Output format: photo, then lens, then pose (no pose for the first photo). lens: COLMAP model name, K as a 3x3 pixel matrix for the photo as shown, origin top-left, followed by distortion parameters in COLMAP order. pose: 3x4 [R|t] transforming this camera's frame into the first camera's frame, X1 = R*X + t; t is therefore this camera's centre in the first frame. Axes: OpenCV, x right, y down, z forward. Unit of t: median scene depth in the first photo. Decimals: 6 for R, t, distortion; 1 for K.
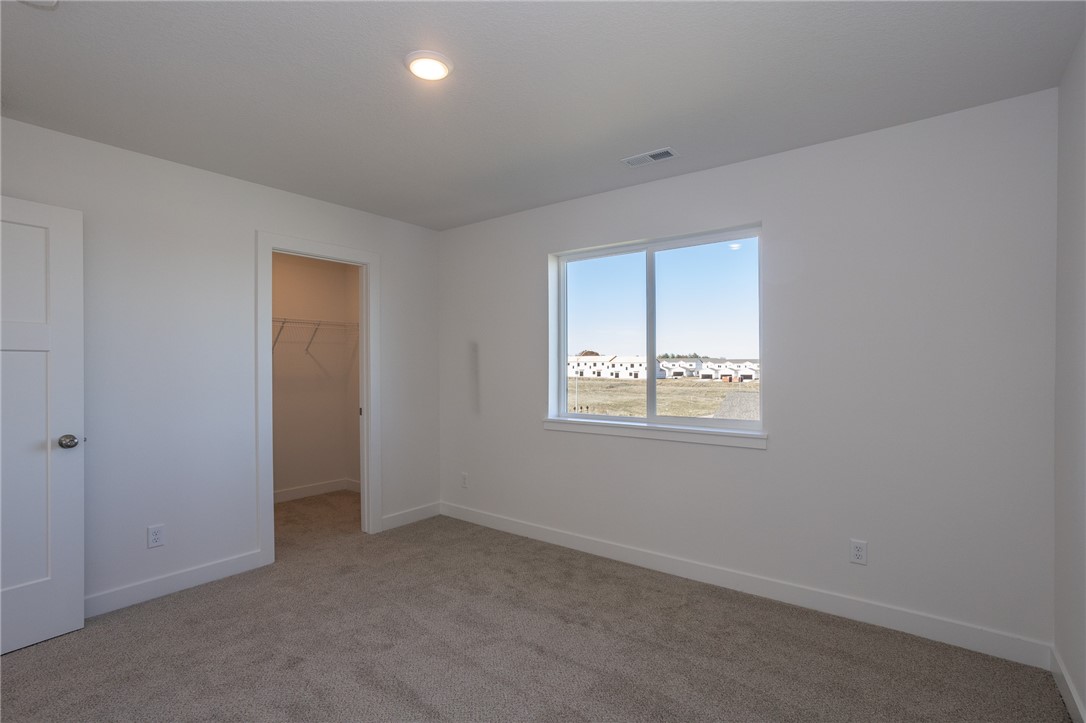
lens RADIAL K [[515.4, 0, 539.6], [0, 515.4, 378.2], [0, 0, 1]] dist [-0.001588, 0.000825]
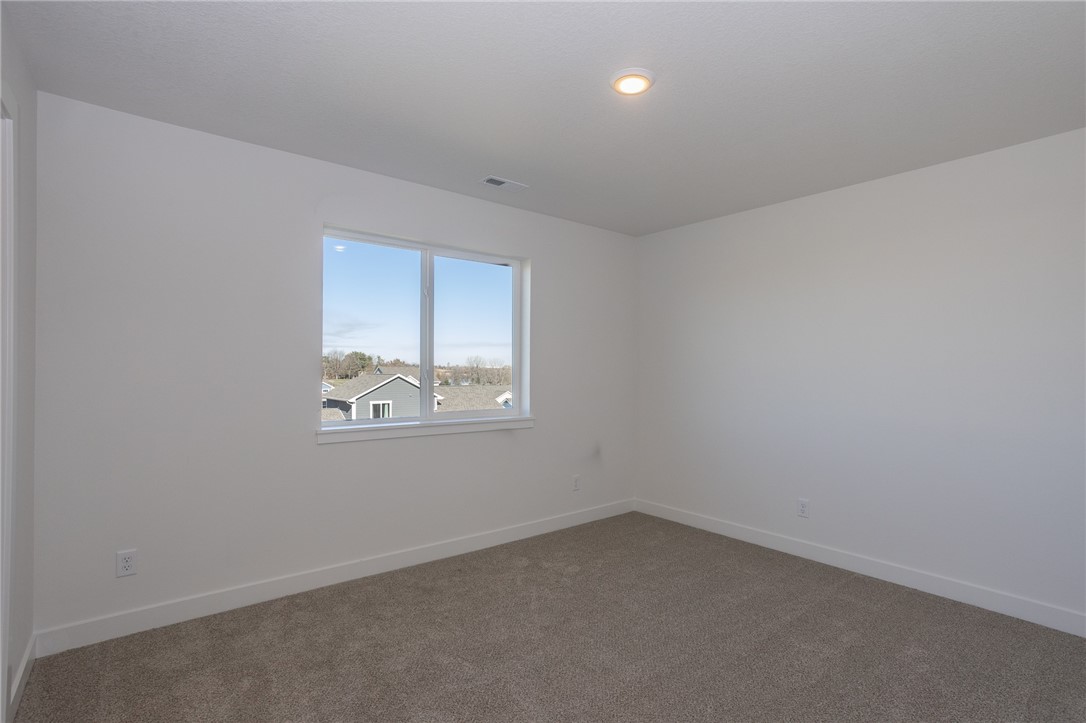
lens RADIAL K [[515.4, 0, 543.6], [0, 515.4, 369.2], [0, 0, 1]] dist [-0.001588, 0.000825]
pose [[0.241940, -0.003840, 0.970284, -0.676679], [0.005225, 0.999983, 0.002654, -0.015034], [-0.970277, 0.004427, 0.241956, 0.489200]]
